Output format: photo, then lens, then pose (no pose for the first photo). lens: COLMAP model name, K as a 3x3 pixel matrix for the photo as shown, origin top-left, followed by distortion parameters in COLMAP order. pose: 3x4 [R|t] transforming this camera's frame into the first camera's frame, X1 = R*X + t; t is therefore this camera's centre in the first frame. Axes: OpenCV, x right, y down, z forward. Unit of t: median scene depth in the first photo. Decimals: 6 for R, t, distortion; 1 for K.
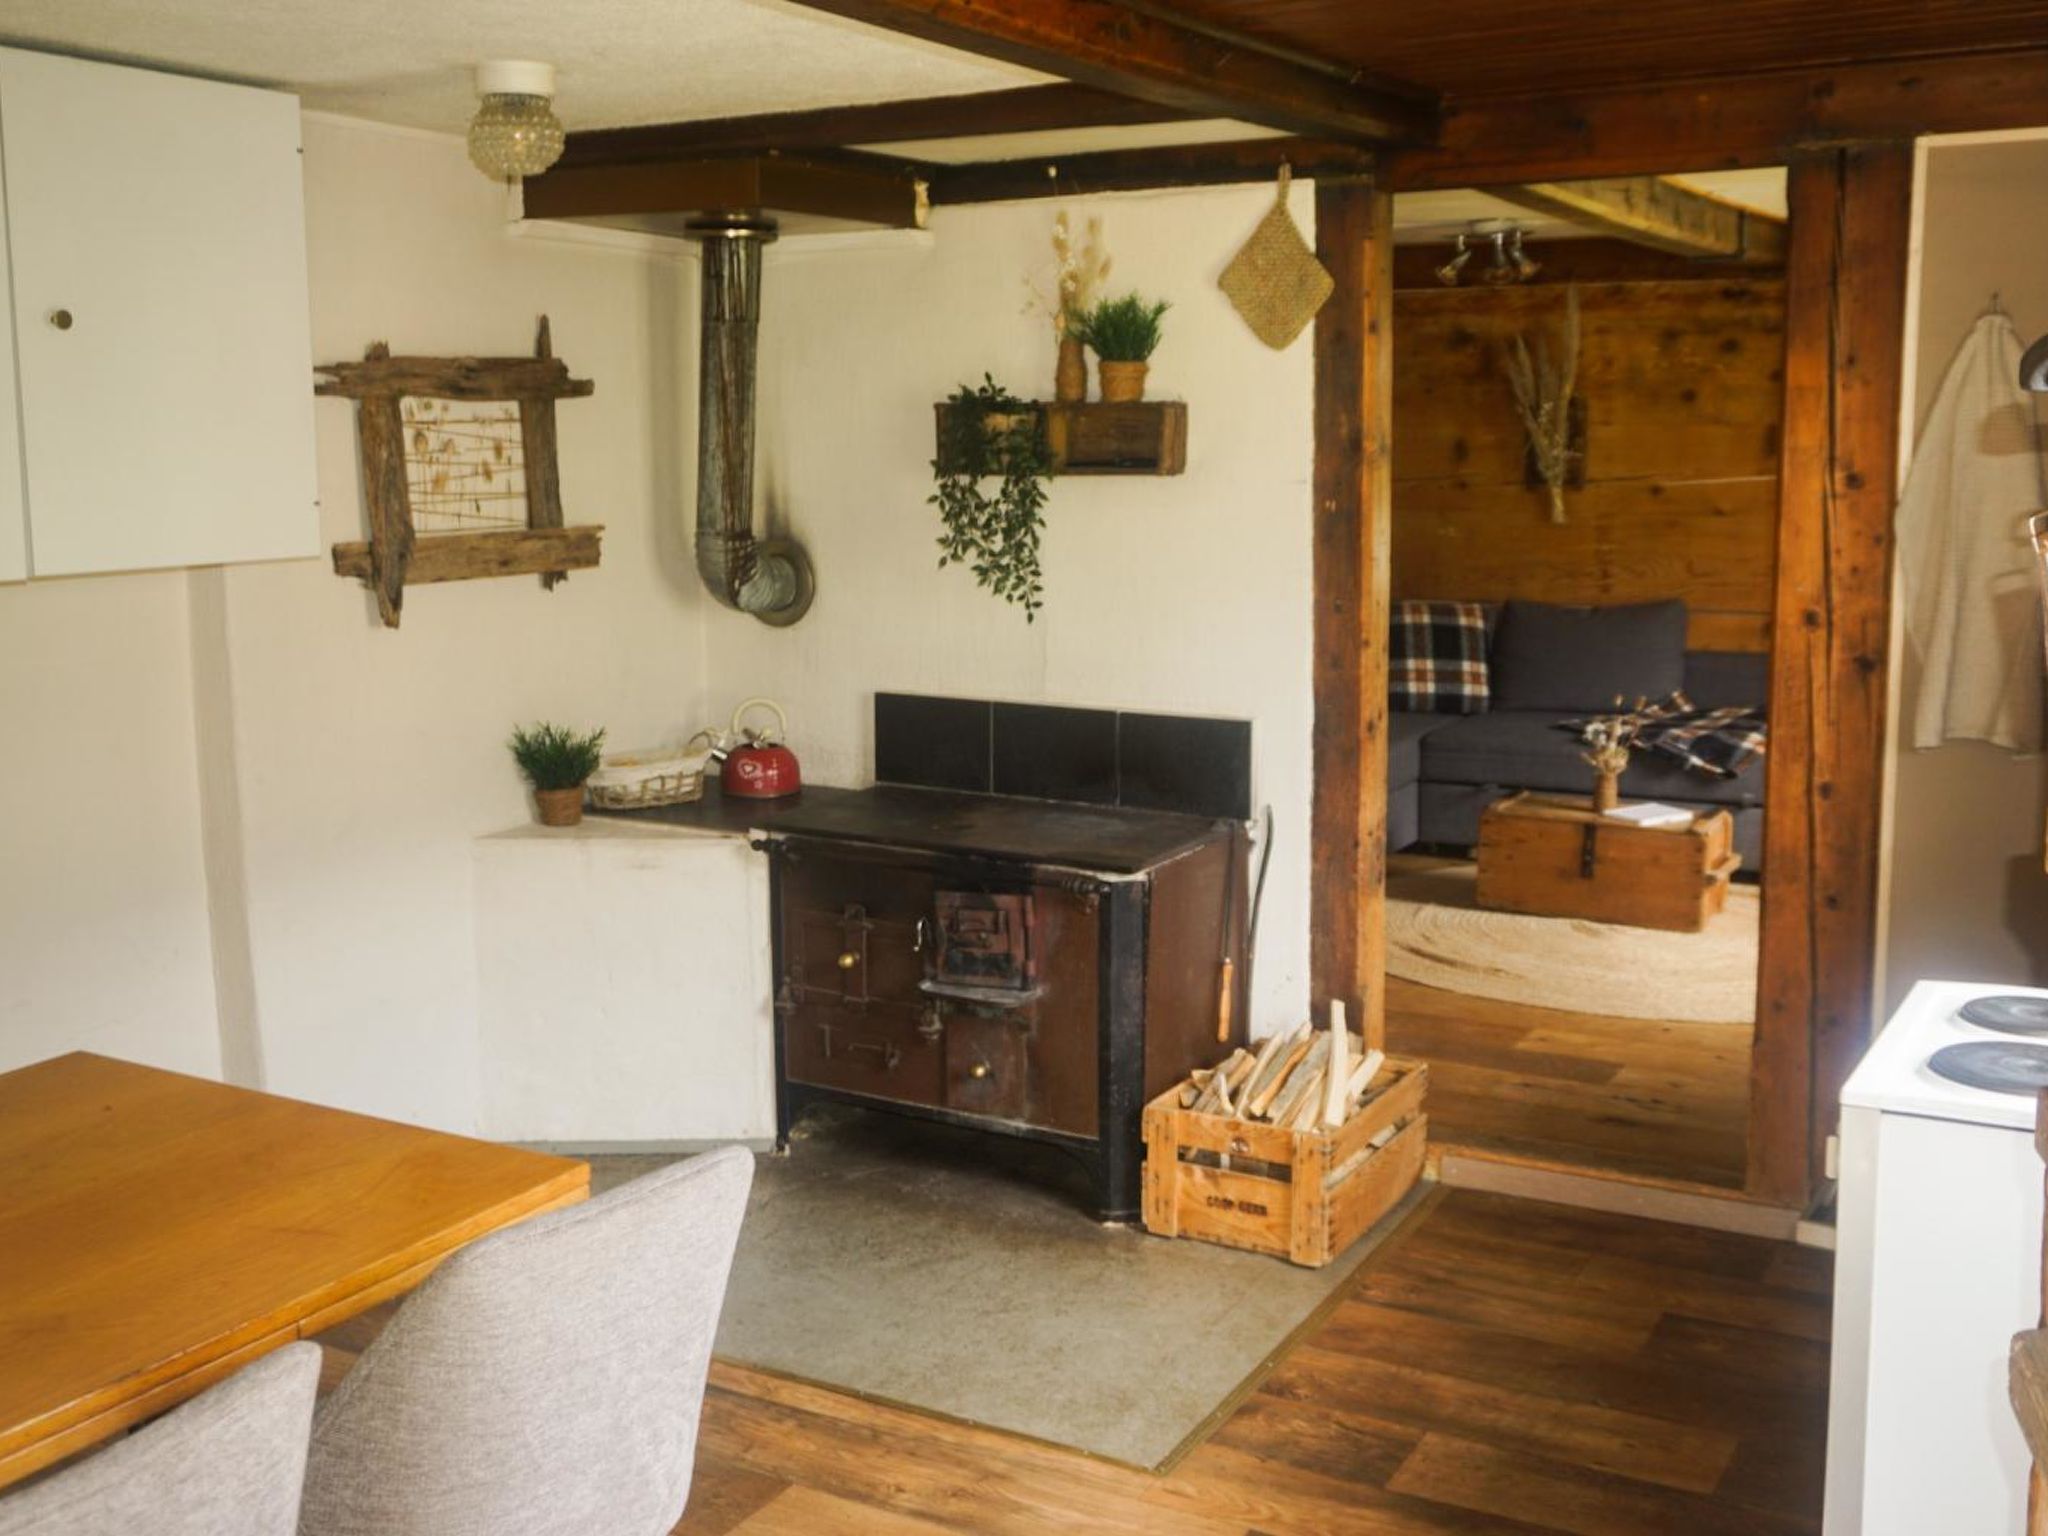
lens RADIAL K [[2118.9, 0, 1024.0], [0, 2118.9, 768.0], [0, 0, 1]] dist [-0.073156, 0.000448]
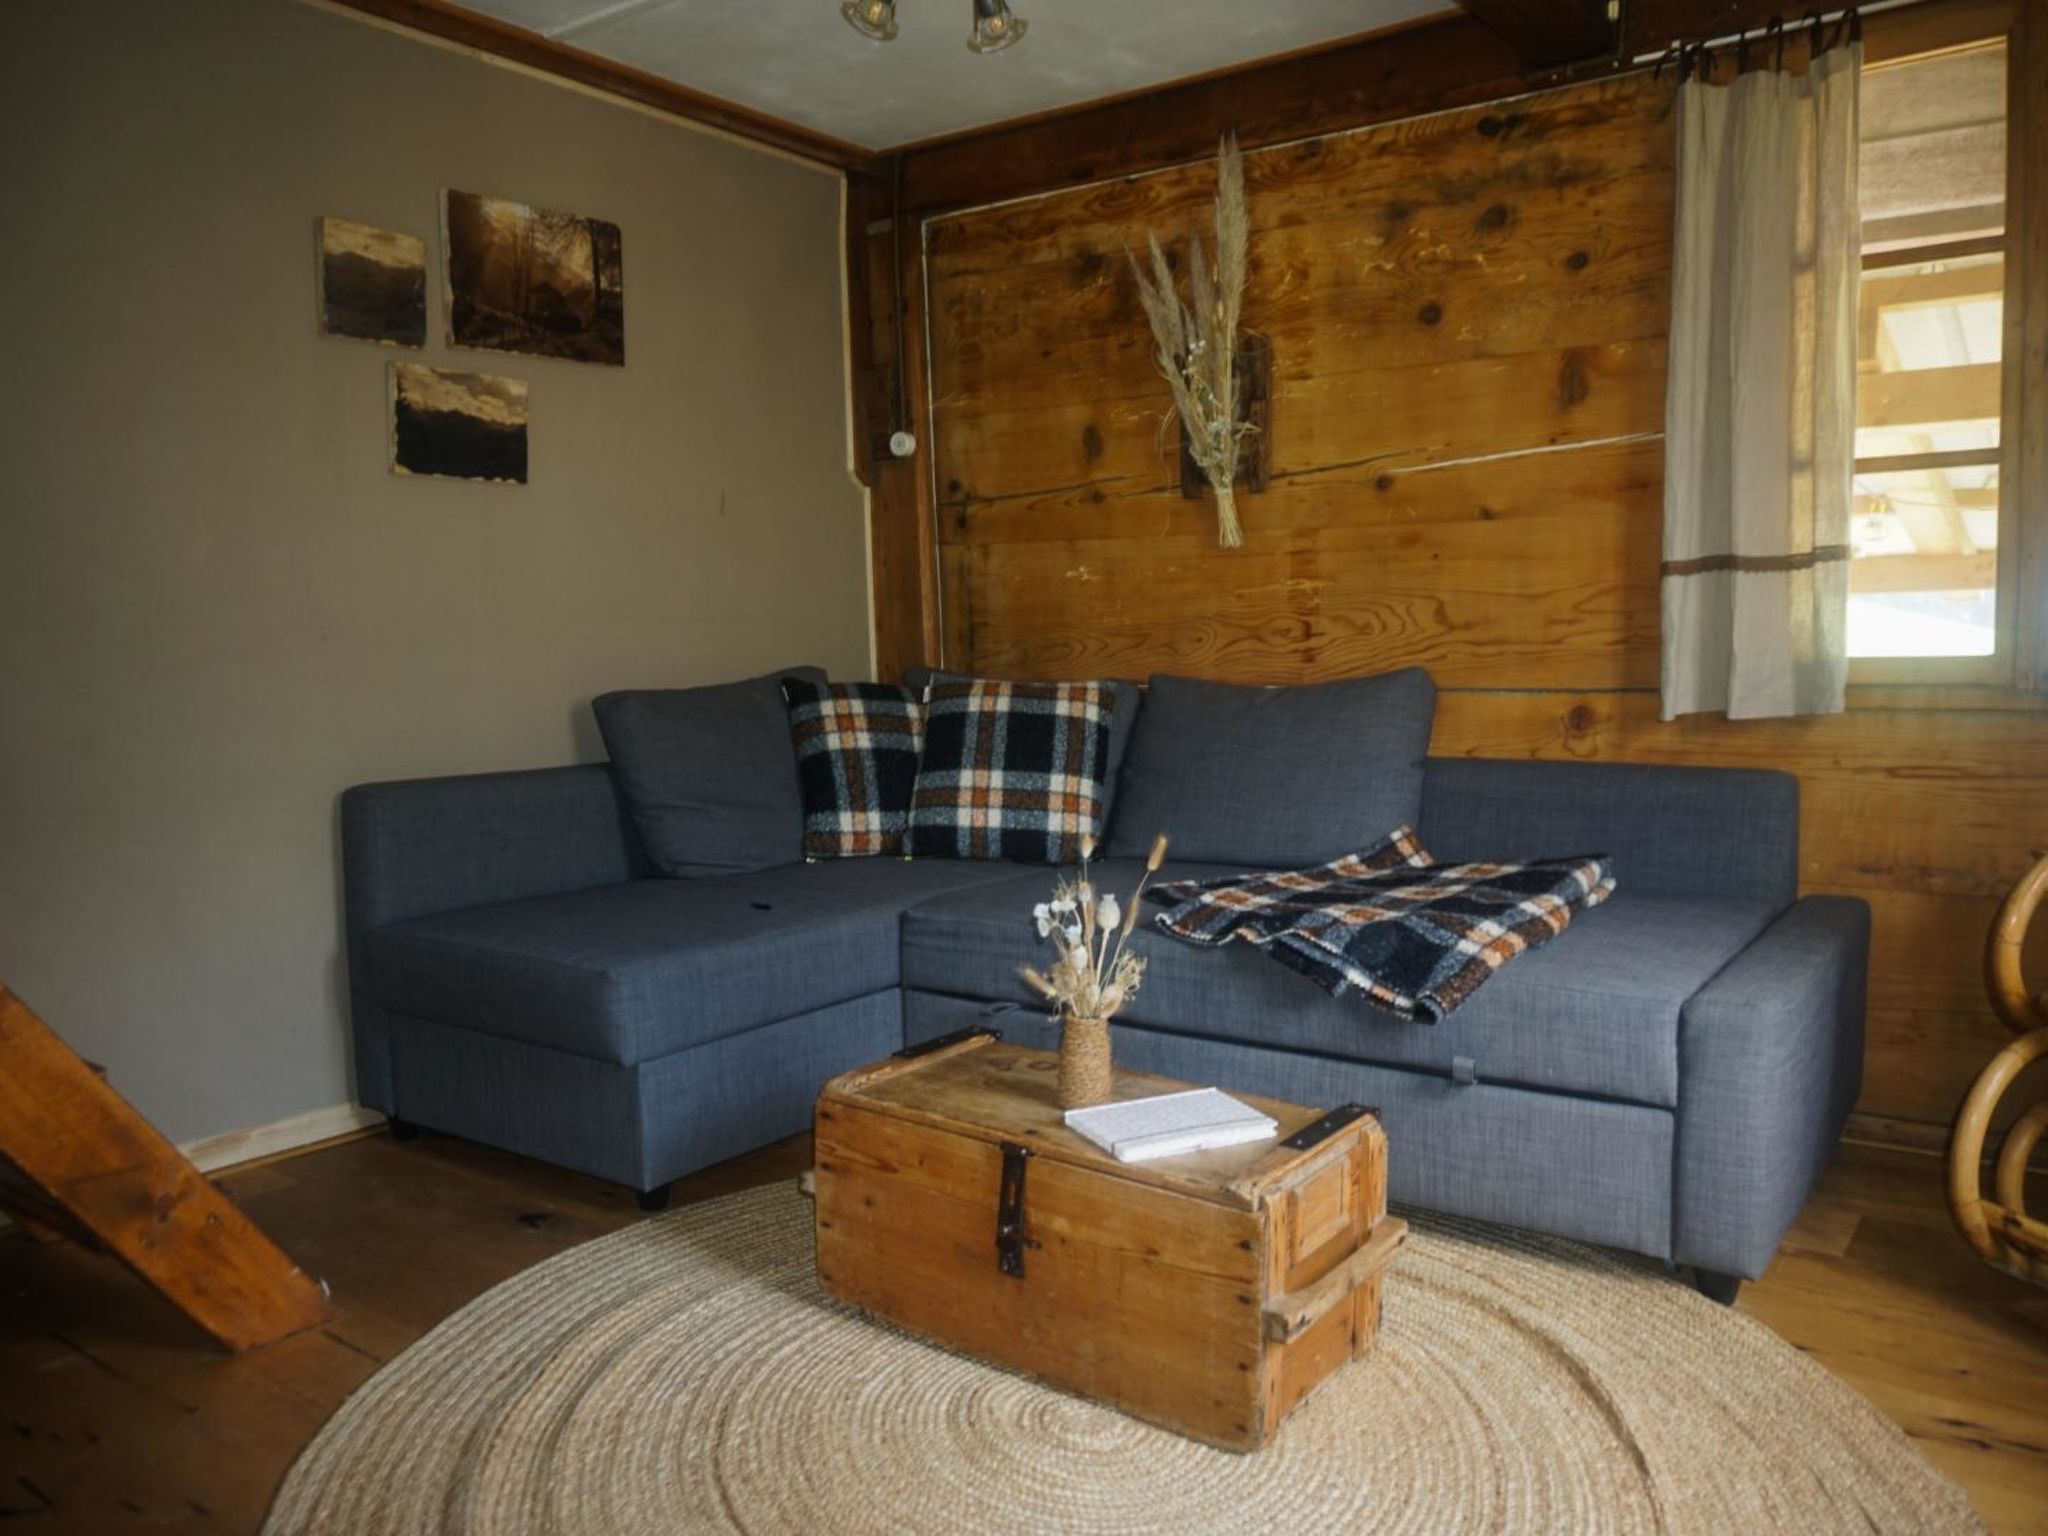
lens RADIAL K [[1556.1, 0, 1024.0], [0, 1556.1, 768.0], [0, 0, 1]] dist [-0.070341, -0.058953]
pose [[0.994004, 0.010384, -0.108853, 0.249334], [-0.018252, 0.997271, -0.071537, -0.021178], [0.107813, 0.073095, 0.991480, 0.571628]]
